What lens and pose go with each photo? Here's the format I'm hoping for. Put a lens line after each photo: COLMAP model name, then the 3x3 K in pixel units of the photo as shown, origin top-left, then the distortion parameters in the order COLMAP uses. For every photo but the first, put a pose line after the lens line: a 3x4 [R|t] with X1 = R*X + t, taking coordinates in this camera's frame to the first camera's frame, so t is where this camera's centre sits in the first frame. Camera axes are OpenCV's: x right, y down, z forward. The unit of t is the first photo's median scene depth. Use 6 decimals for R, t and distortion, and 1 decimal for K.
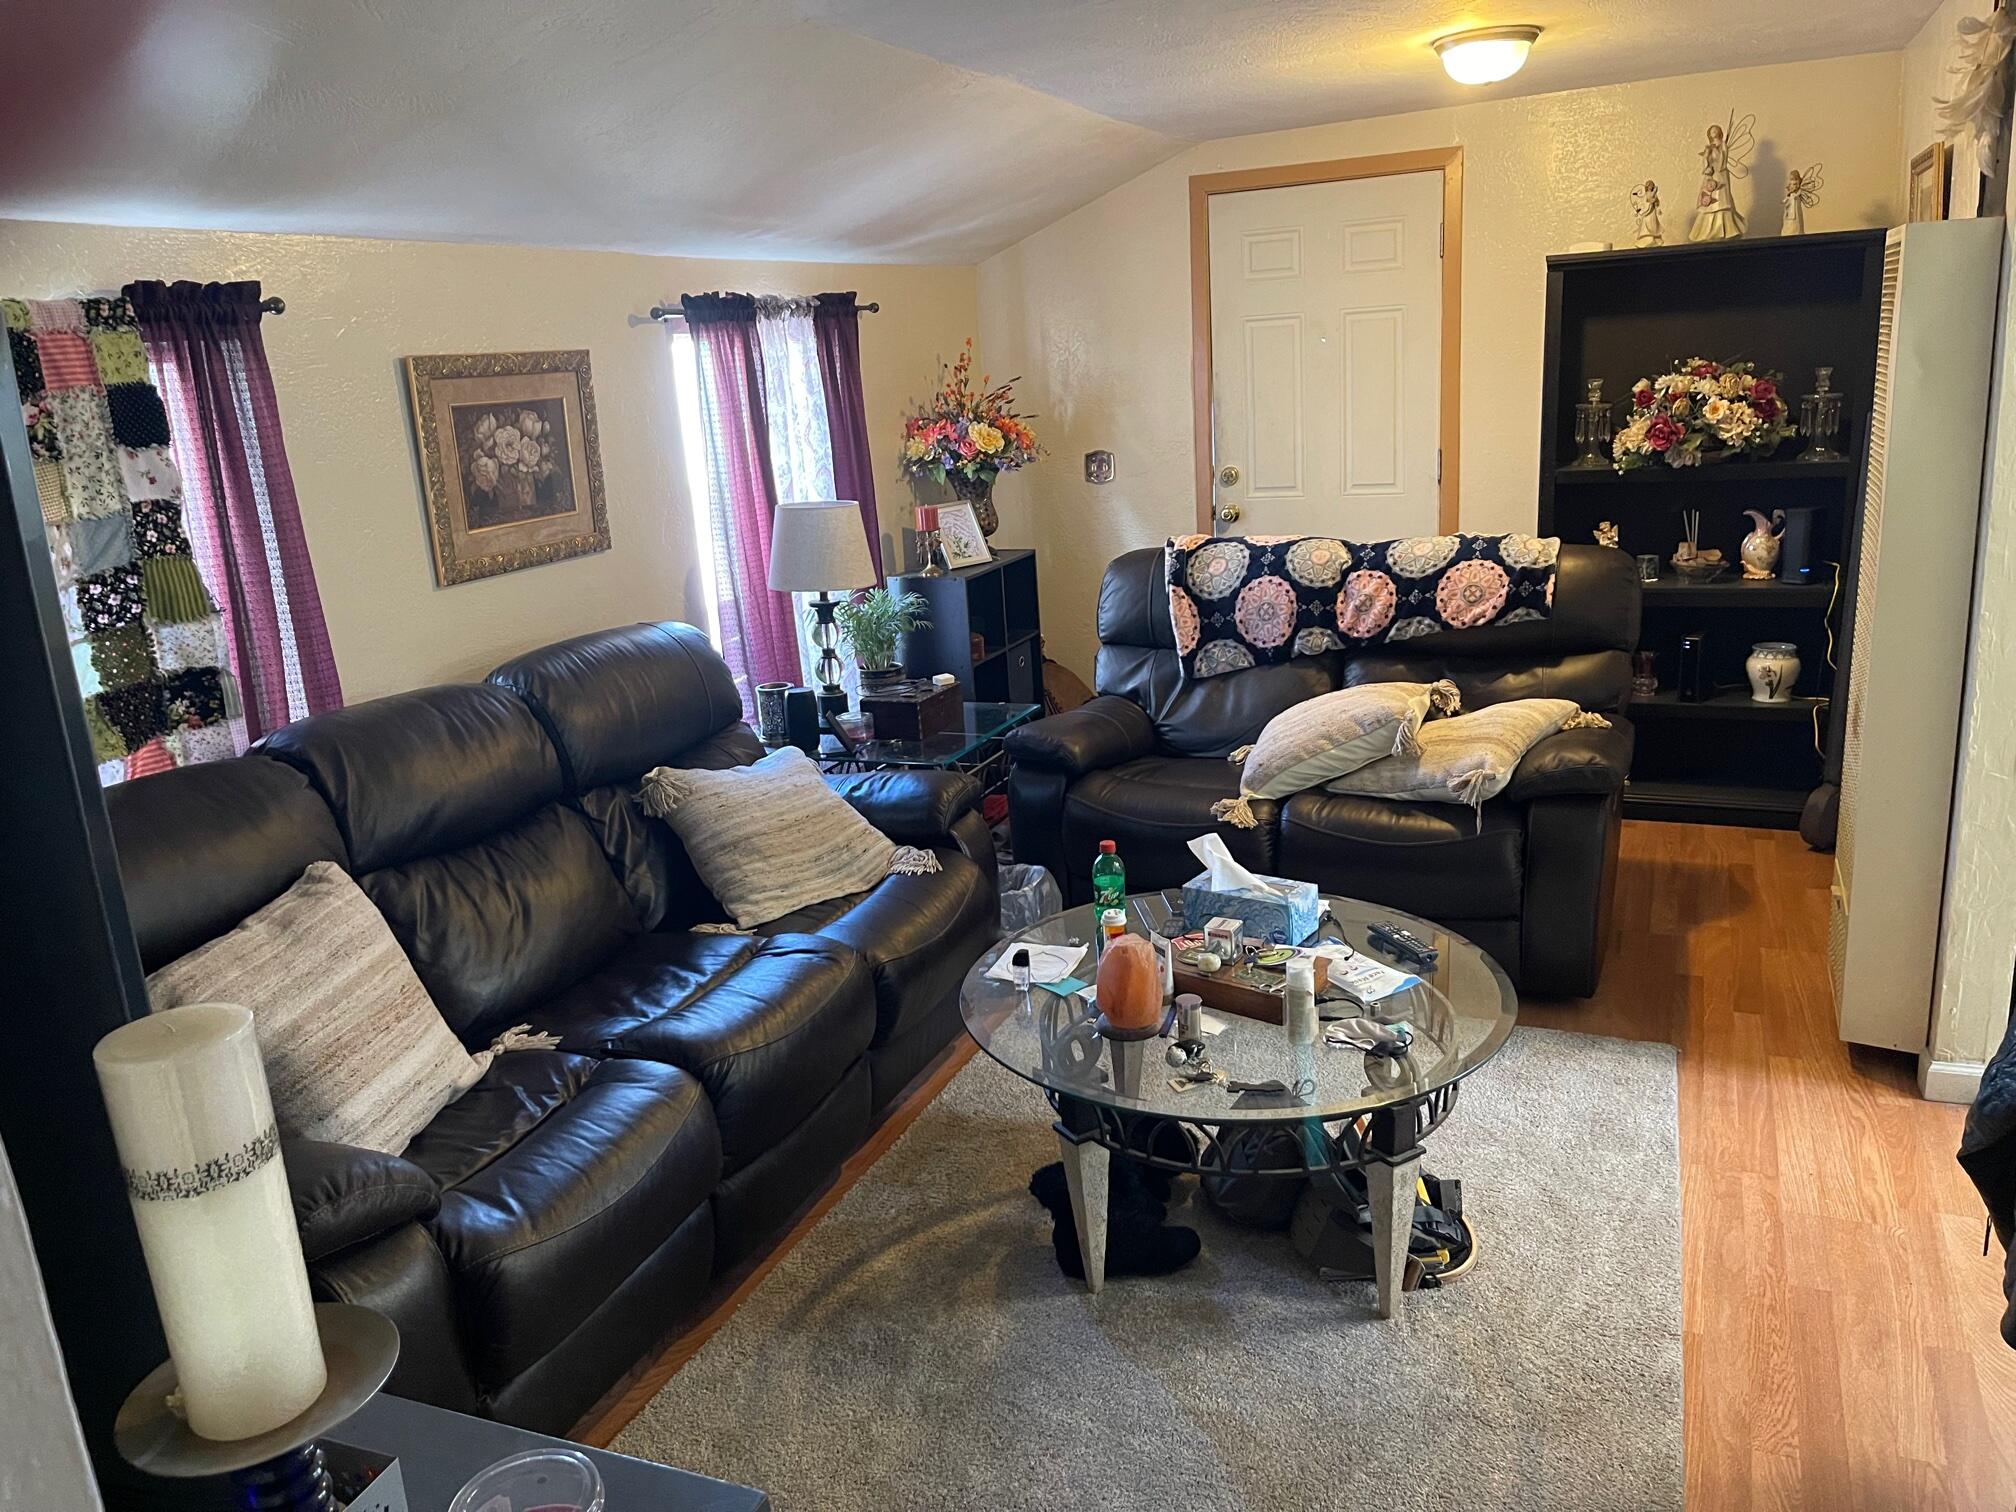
lens RADIAL K [[1546.4, 0, 1004.3], [0, 1546.4, 748.3], [0, 0, 1]] dist [0.059770, -0.057495]
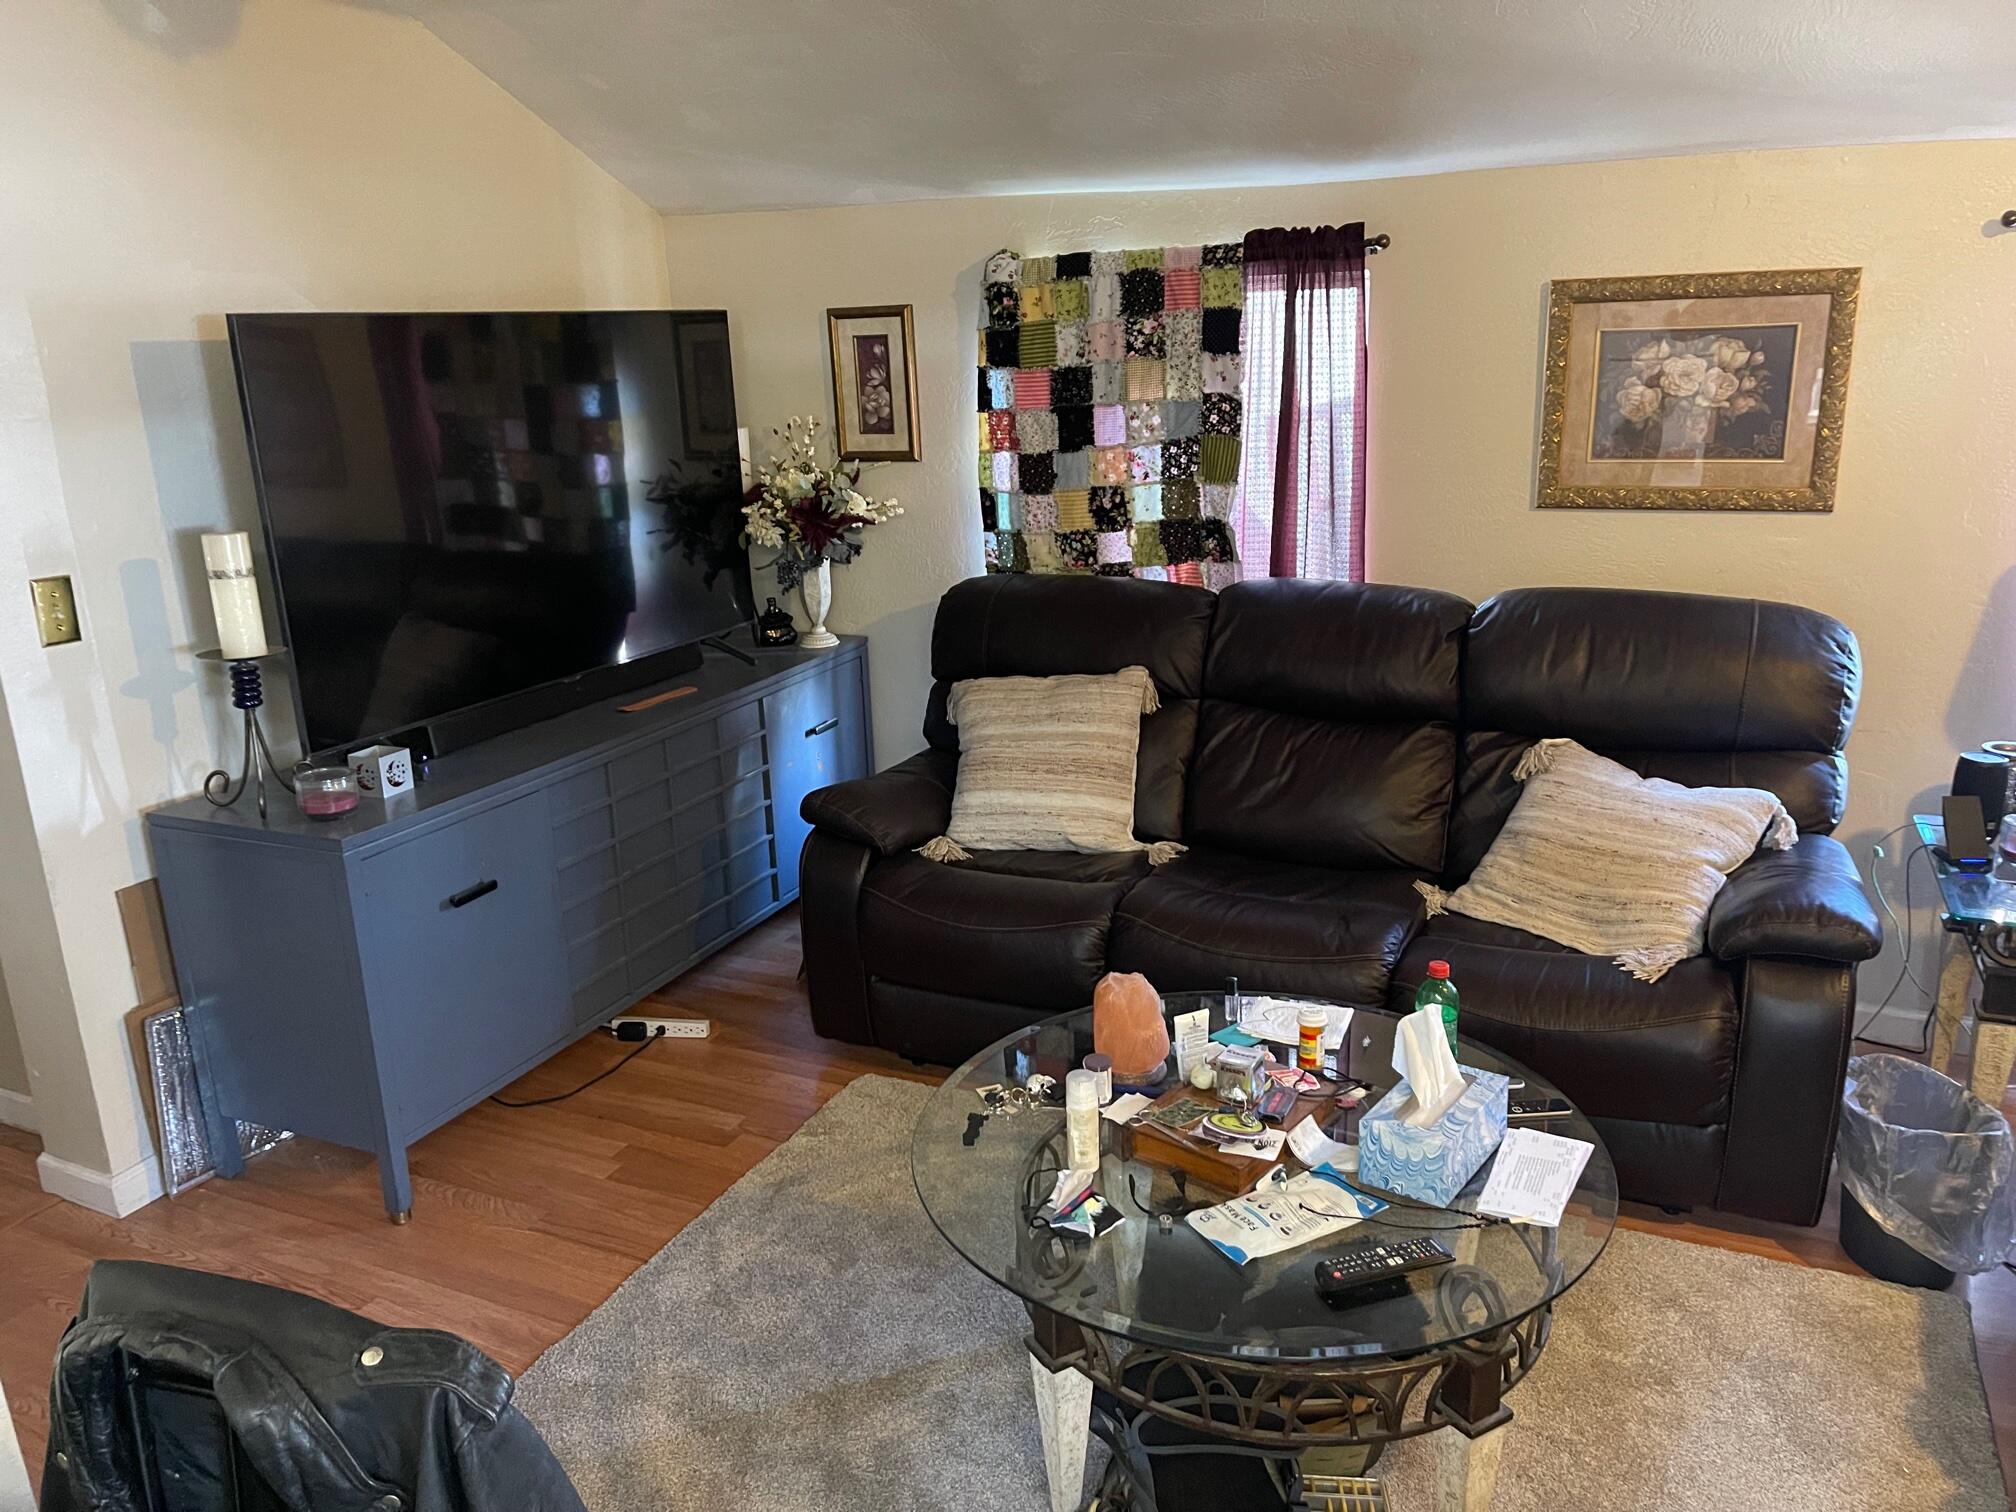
lens RADIAL K [[1546.4, 0, 1005.8], [0, 1546.4, 764.3], [0, 0, 1]] dist [0.059770, -0.057495]
pose [[-0.026034, 0.337192, -0.941076, 0.863662], [-0.218574, 0.916697, 0.334503, -0.274638], [0.975473, 0.214403, 0.049836, 0.813900]]
